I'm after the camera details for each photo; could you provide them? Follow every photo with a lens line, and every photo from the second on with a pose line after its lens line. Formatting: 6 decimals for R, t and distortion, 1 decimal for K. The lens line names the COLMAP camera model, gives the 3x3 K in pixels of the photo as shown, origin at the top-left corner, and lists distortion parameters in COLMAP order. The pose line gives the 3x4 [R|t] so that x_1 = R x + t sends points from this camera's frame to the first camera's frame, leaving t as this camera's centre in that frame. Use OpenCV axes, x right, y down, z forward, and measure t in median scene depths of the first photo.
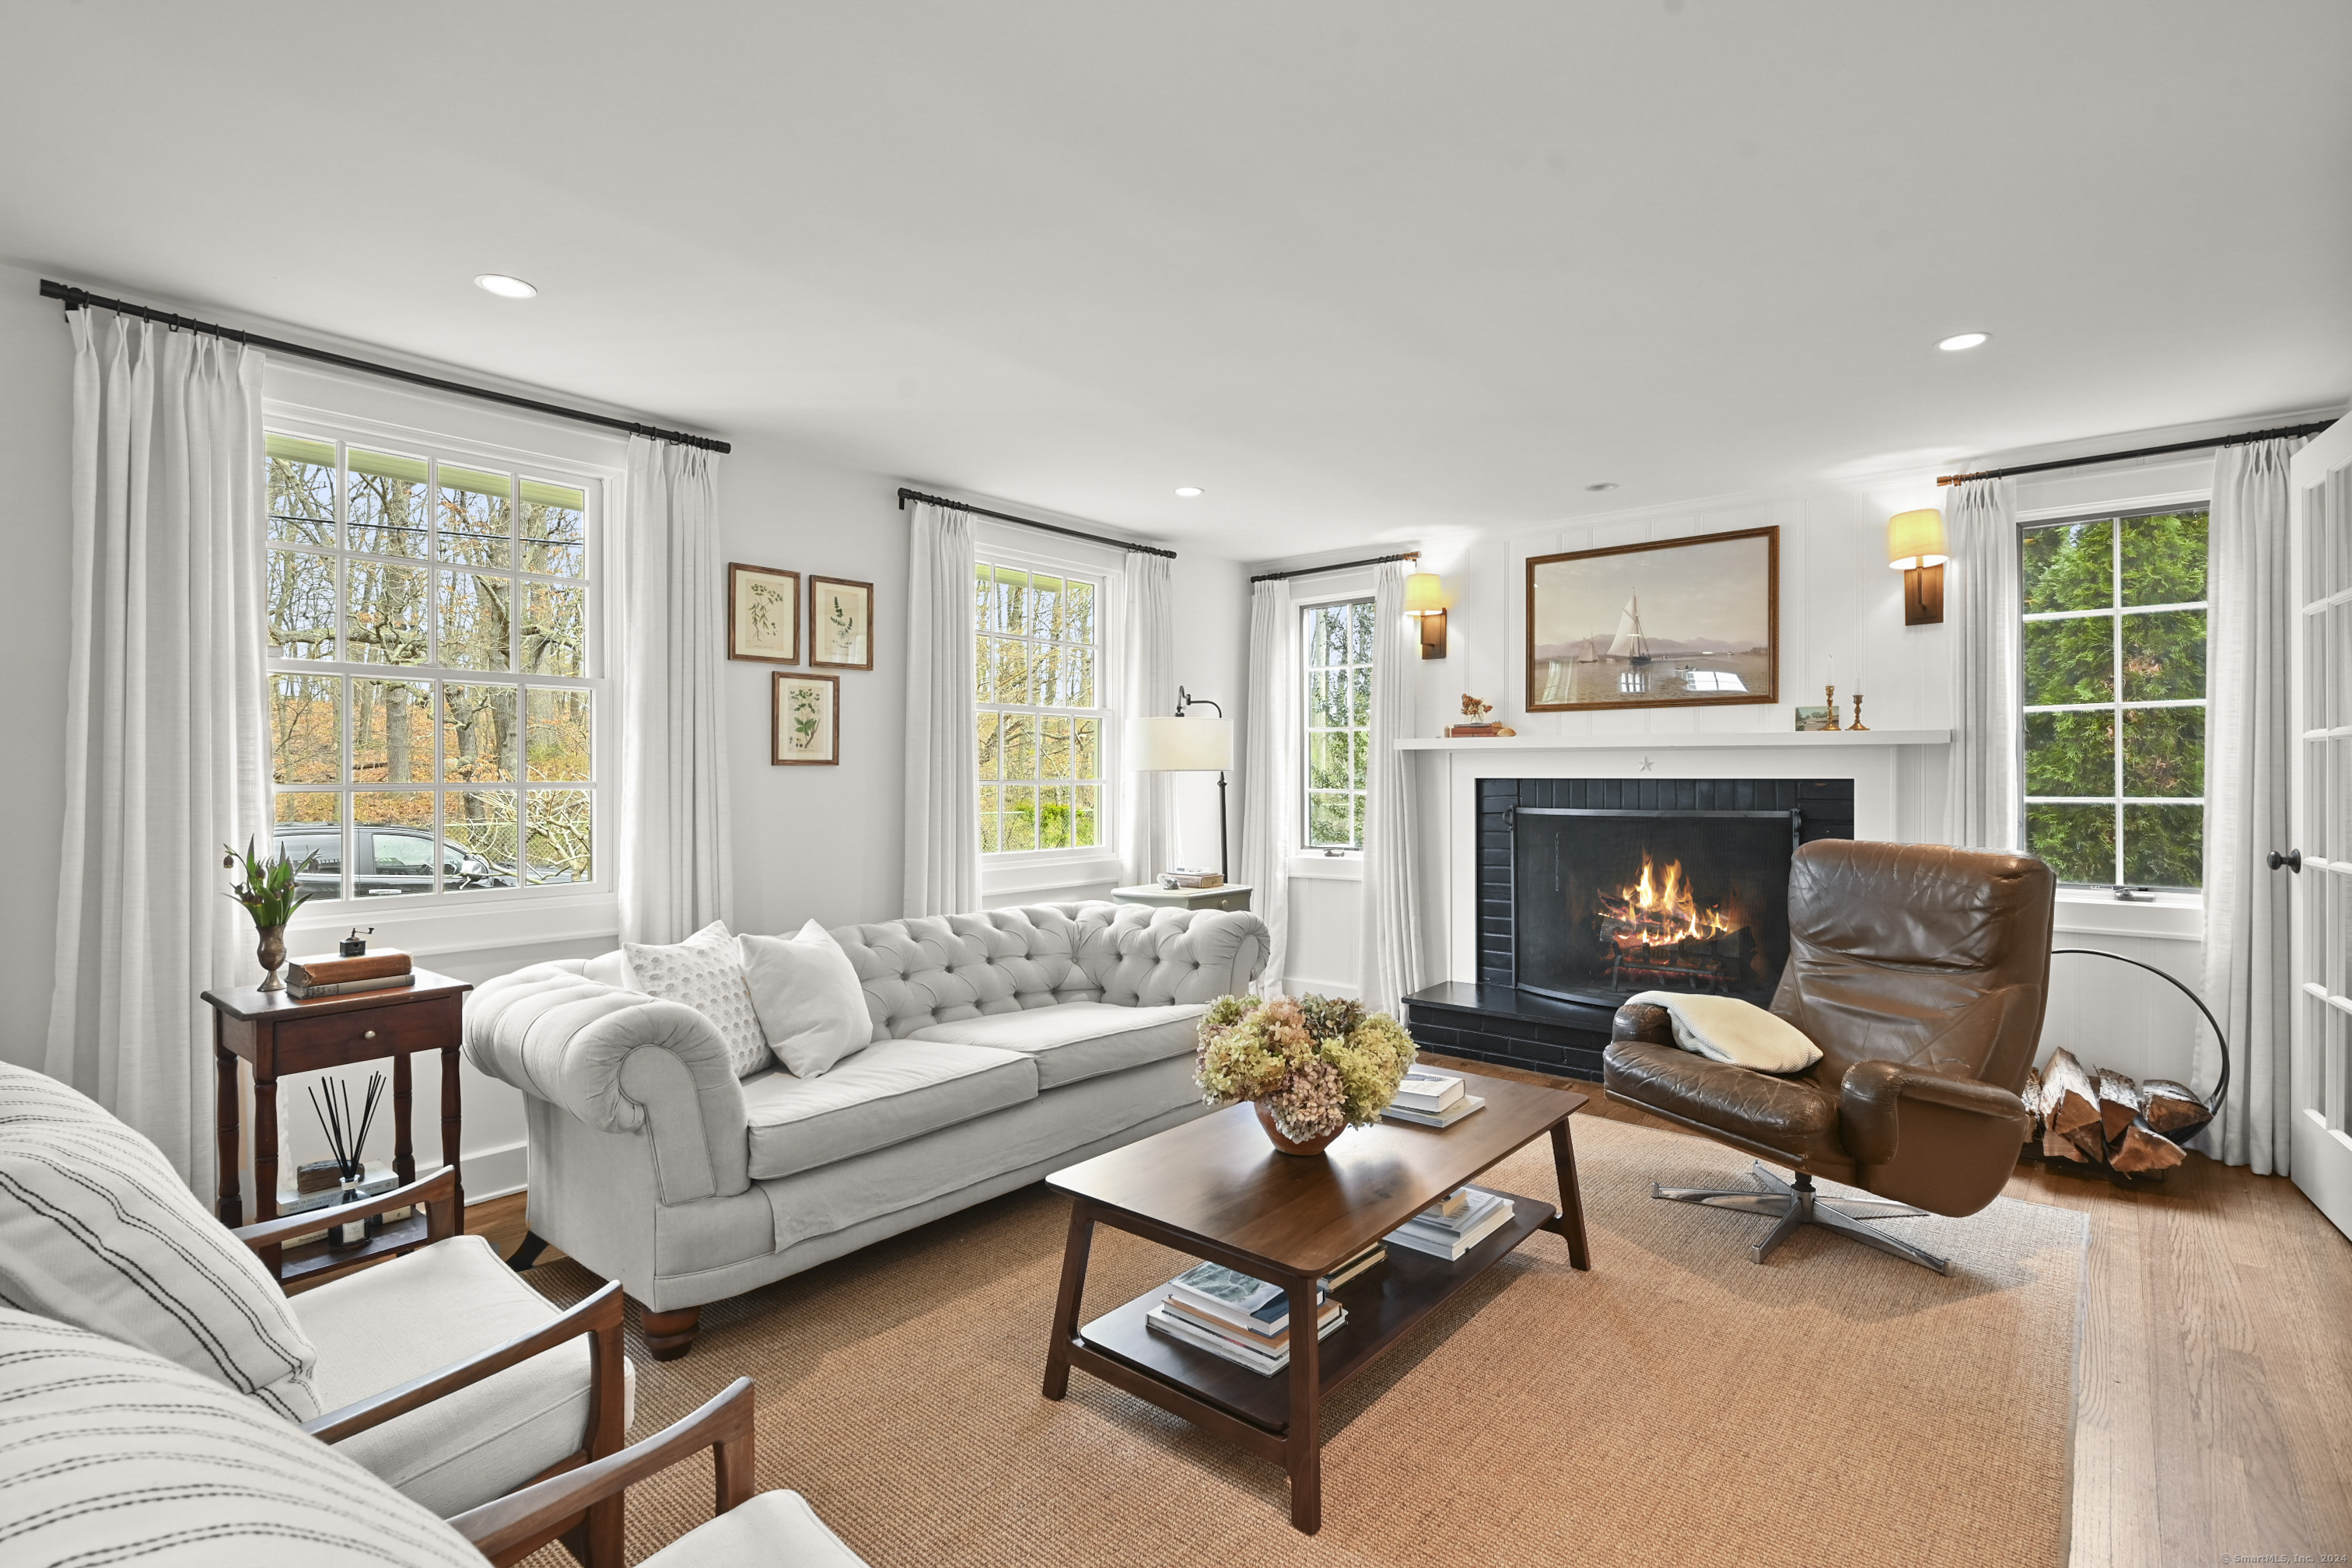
lens RADIAL K [[1127.6, 0, 1185.7], [0, 1127.6, 774.1], [0, 0, 1]] dist [-0.003512, -0.000041]
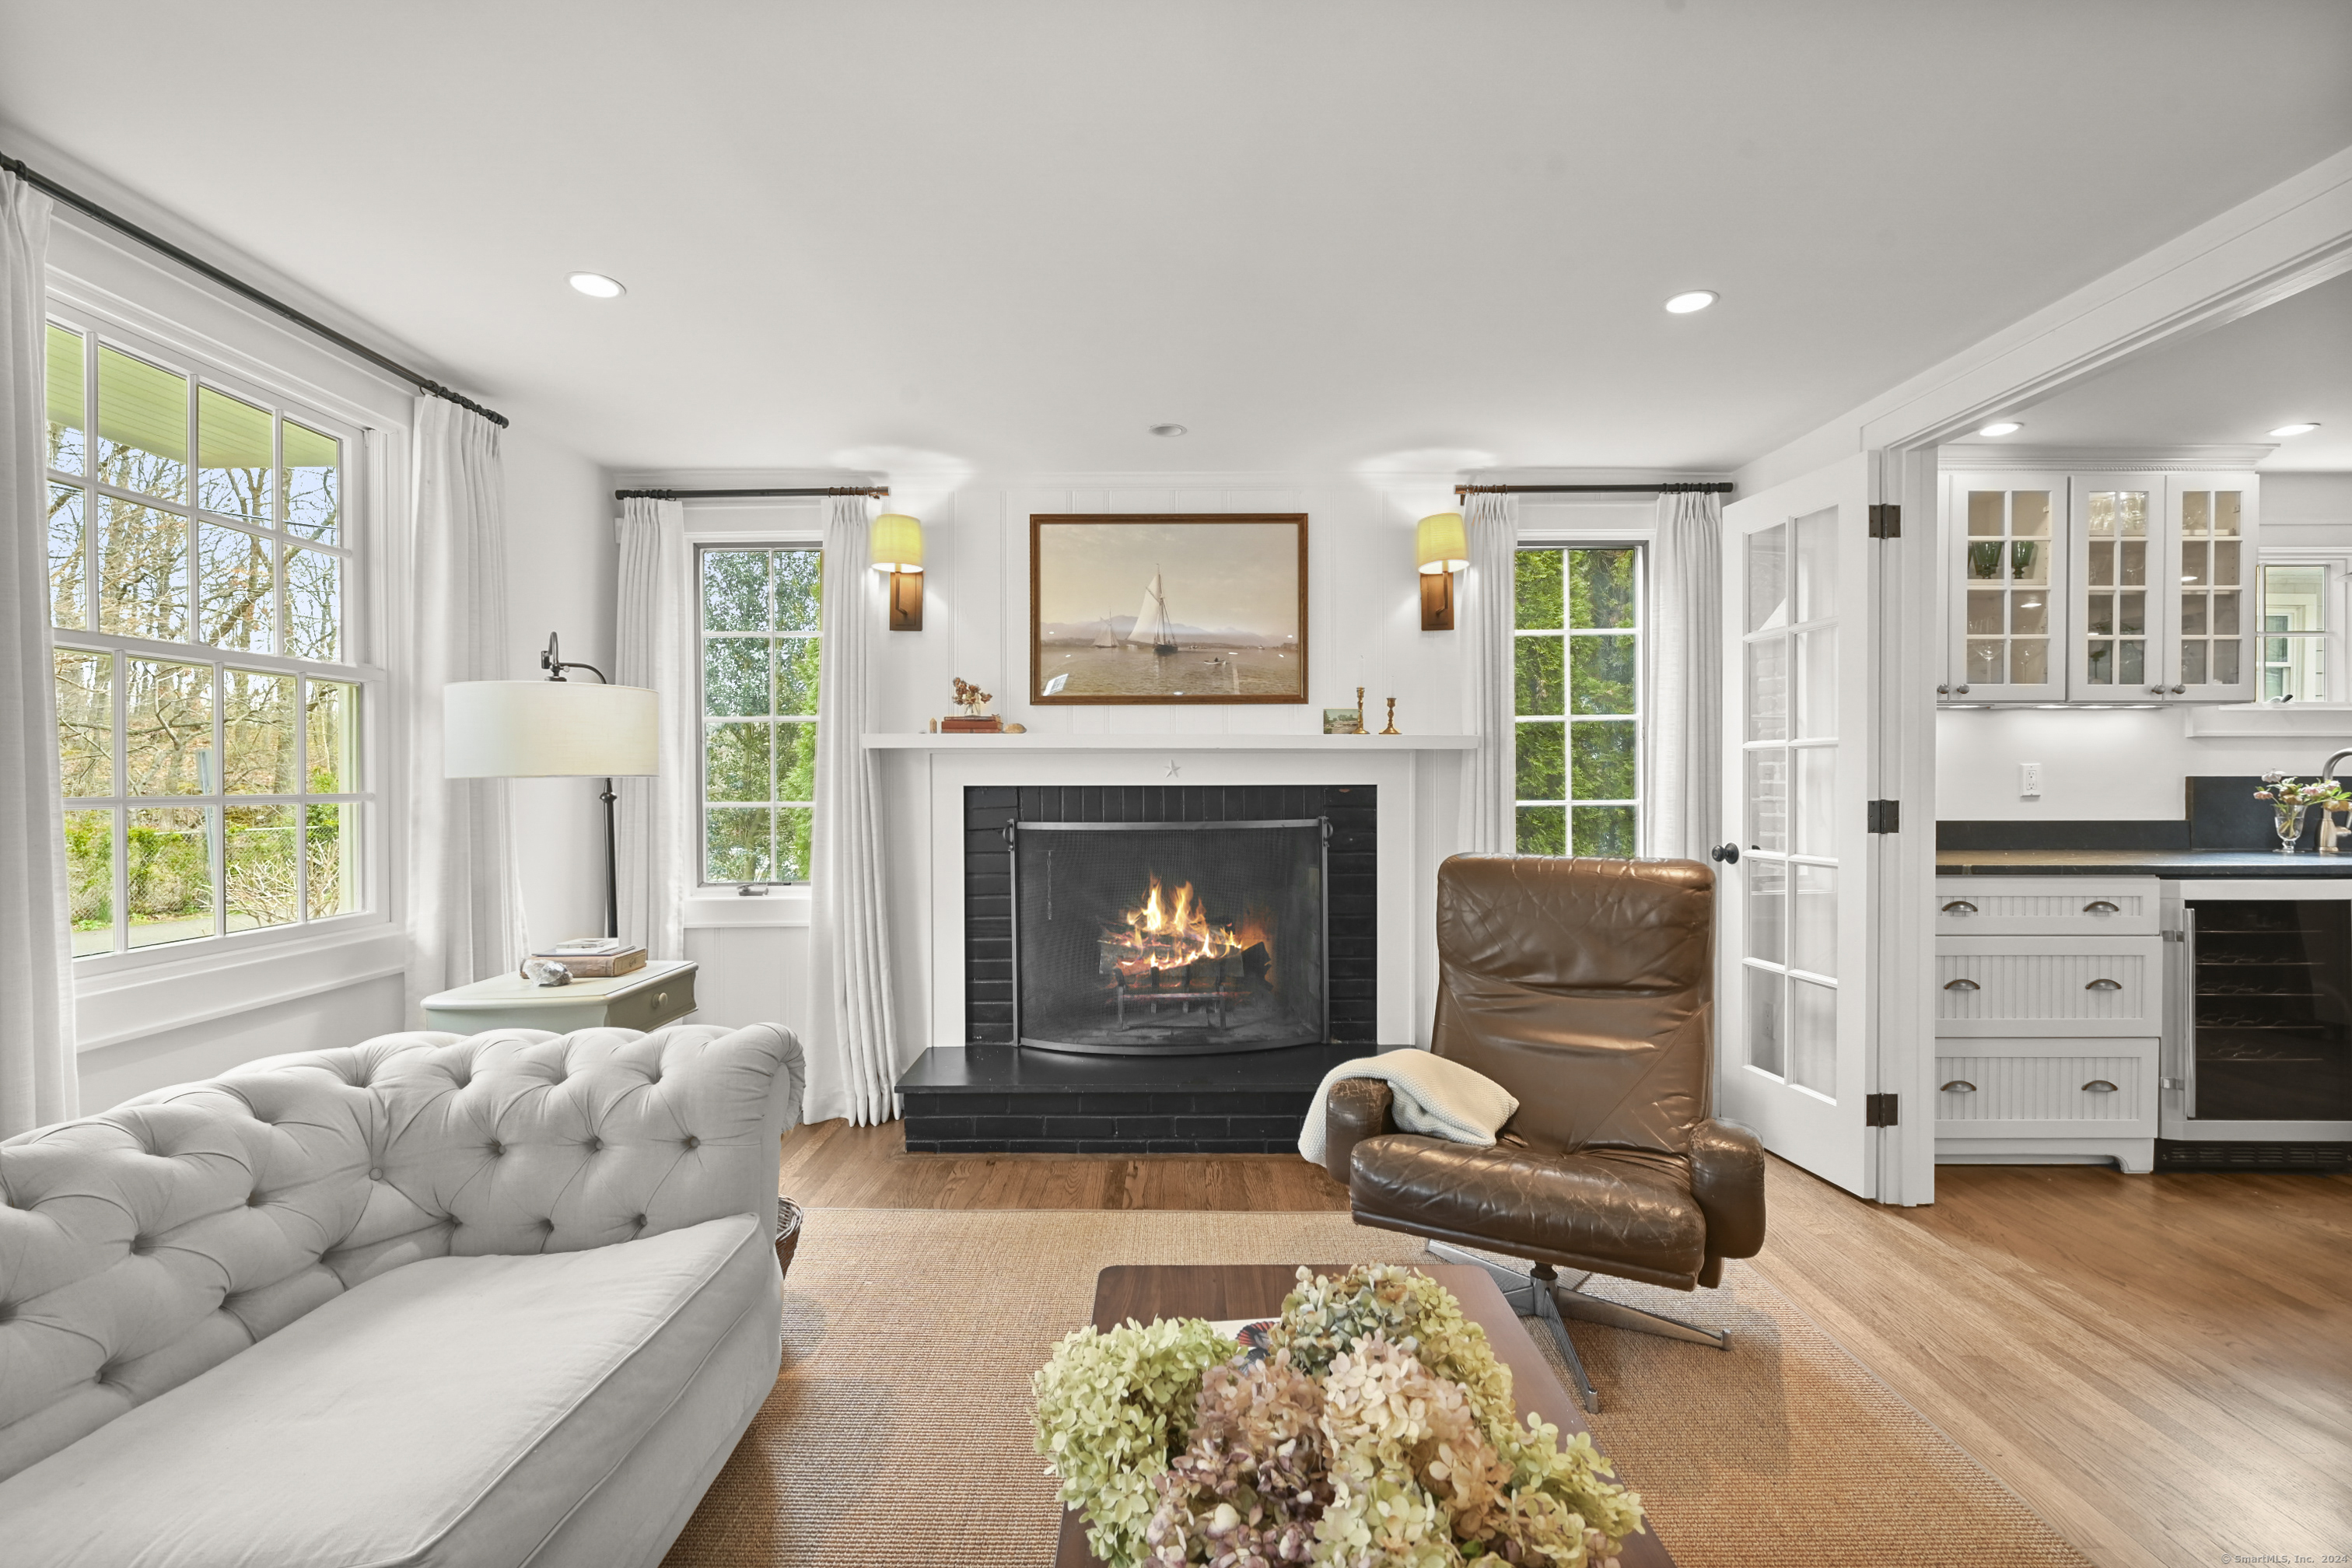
lens RADIAL K [[1034.3, 0, 1178.5], [0, 1034.3, 787.5], [0, 0, 1]] dist [0.000386, -0.000055]
pose [[0.770163, -0.008087, 0.637795, -0.101517], [0.002604, 0.999951, 0.009535, -0.002055], [-0.637841, -0.005682, 0.770147, 0.392524]]
